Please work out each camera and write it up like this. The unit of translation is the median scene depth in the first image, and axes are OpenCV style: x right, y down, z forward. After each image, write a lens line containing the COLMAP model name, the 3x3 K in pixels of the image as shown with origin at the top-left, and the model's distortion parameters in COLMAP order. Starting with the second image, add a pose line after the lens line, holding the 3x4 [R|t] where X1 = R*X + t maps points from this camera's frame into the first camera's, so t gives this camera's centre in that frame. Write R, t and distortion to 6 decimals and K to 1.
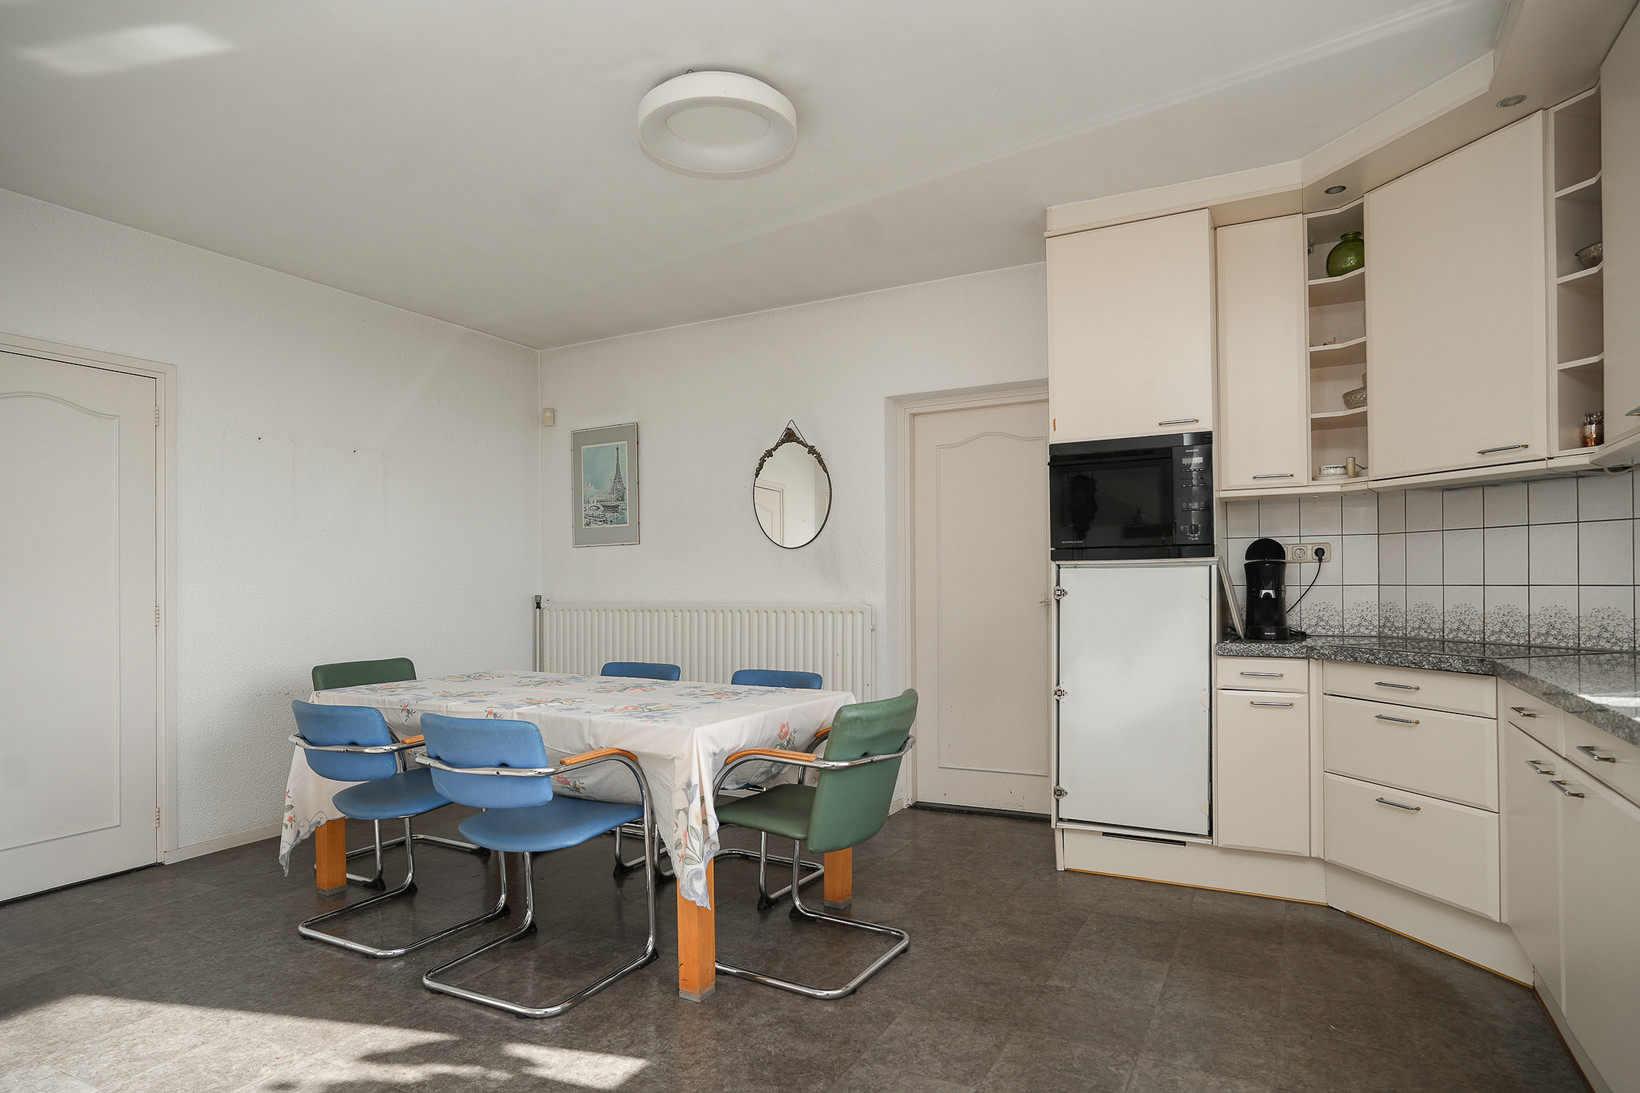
lens RADIAL K [[902.8, 0, 828.9], [0, 902.8, 571.9], [0, 0, 1]] dist [-0.038964, 0.024147]
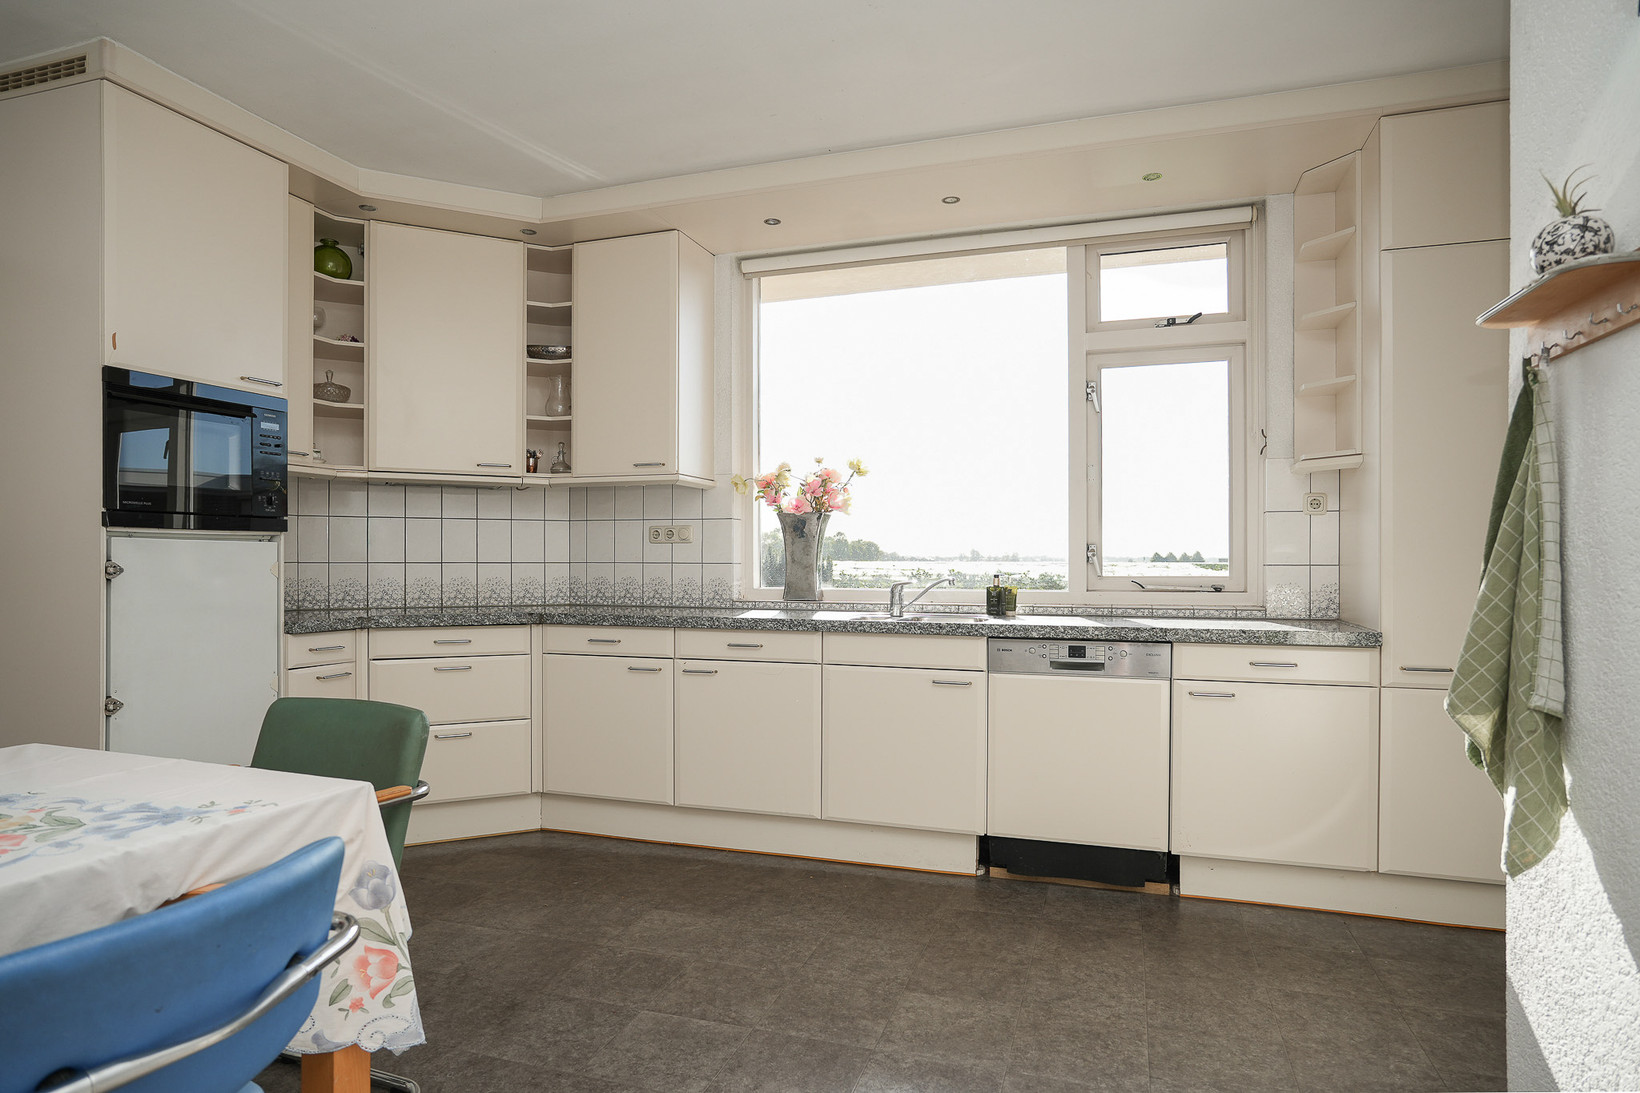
lens RADIAL K [[902.8, 0, 823.1], [0, 902.8, 563.6], [0, 0, 1]] dist [-0.038964, 0.024147]
pose [[-0.173502, 0.006812, 0.984810, -0.721034], [-0.009876, 0.999914, -0.008656, 0.023777], [-0.984784, -0.011228, -0.173420, 0.727345]]
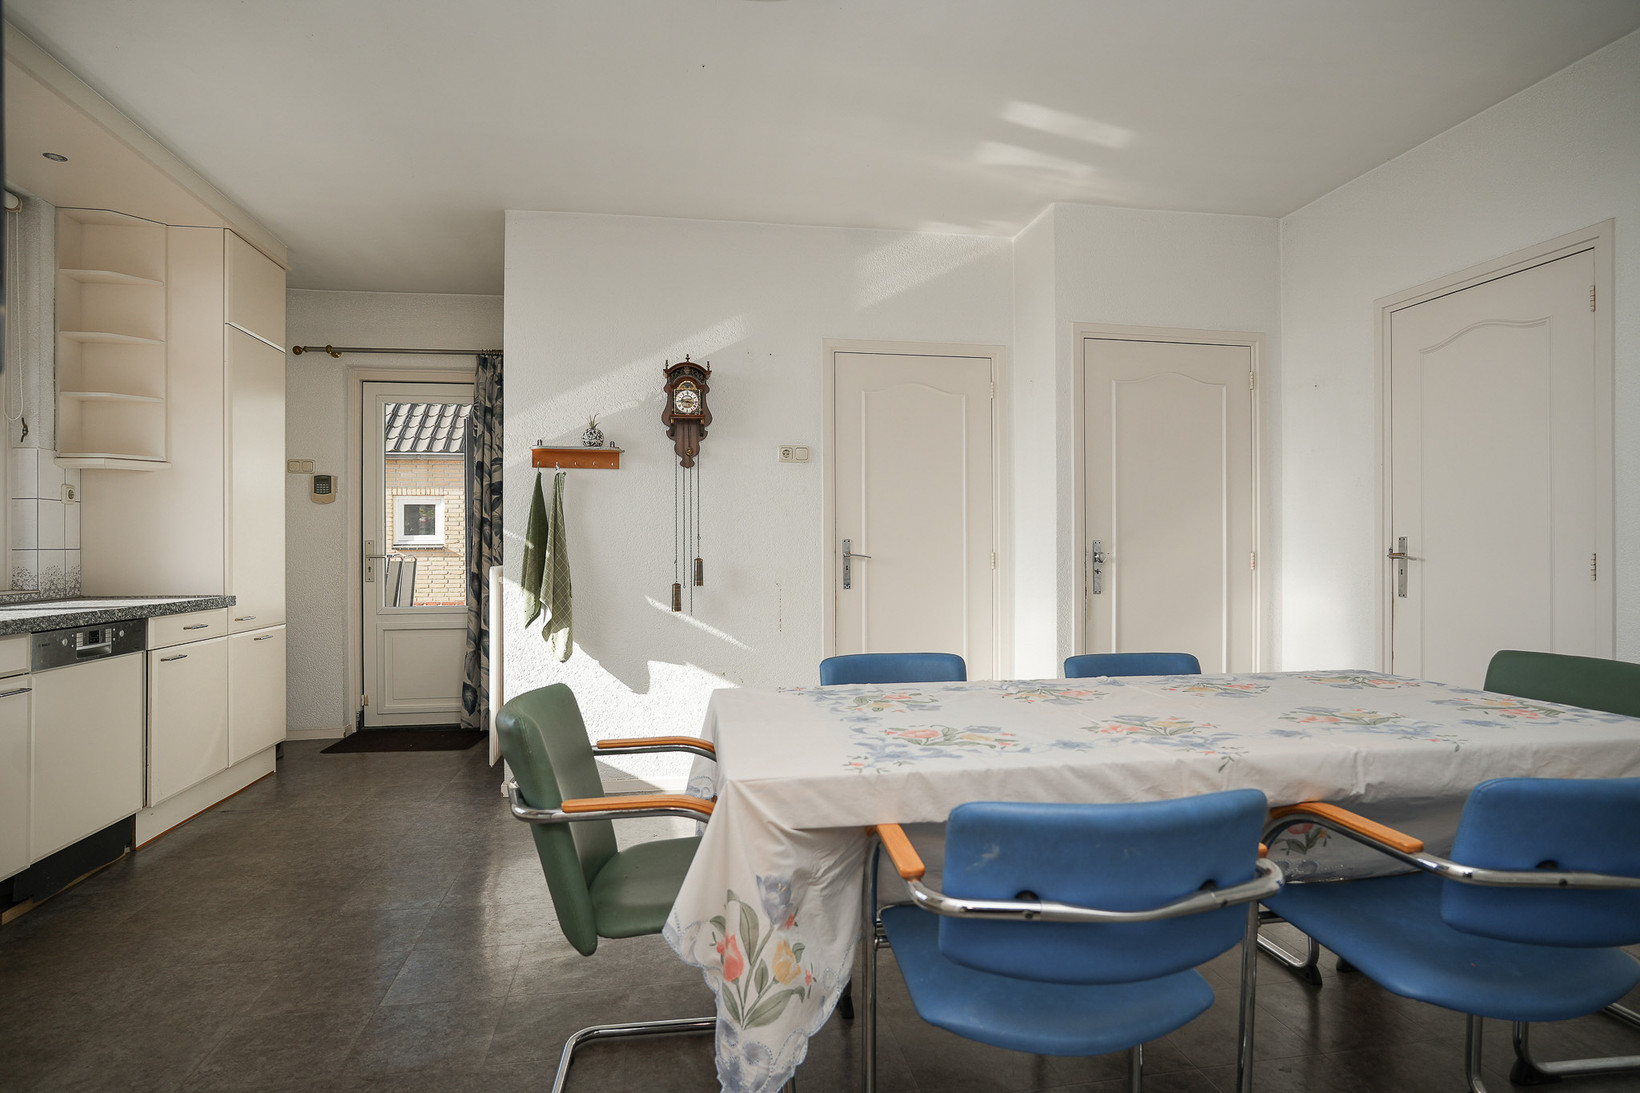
lens RADIAL K [[902.8, 0, 825.1], [0, 902.8, 546.4], [0, 0, 1]] dist [-0.038964, 0.024147]
pose [[-0.792032, 0.014189, -0.610315, 0.290497], [0.019999, 0.999796, -0.002711, 0.031432], [0.610152, -0.014353, -0.792154, 1.641209]]
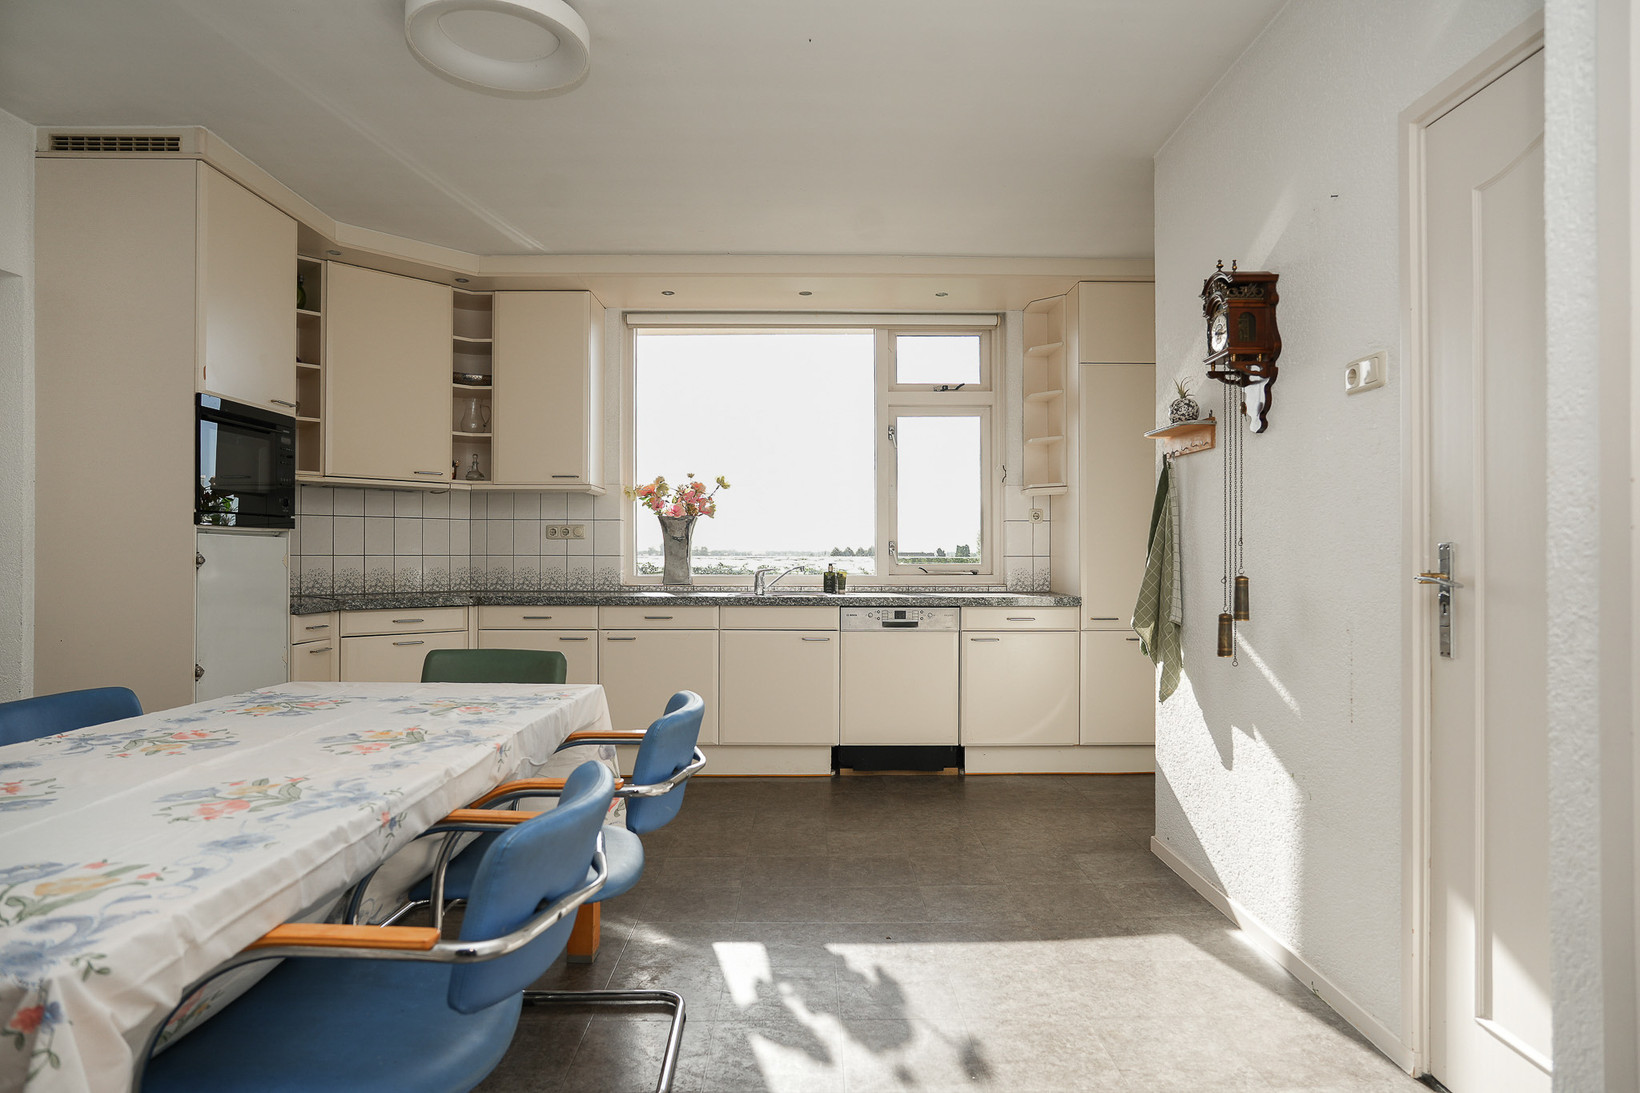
lens RADIAL K [[902.8, 0, 820.0], [0, 902.8, 549.0], [0, 0, 1]] dist [-0.038964, 0.024147]
pose [[-0.489188, 0.015271, 0.872045, -1.054124], [-0.005011, 0.999781, -0.020318, 0.034555], [-0.872164, -0.014310, -0.489004, 1.168691]]
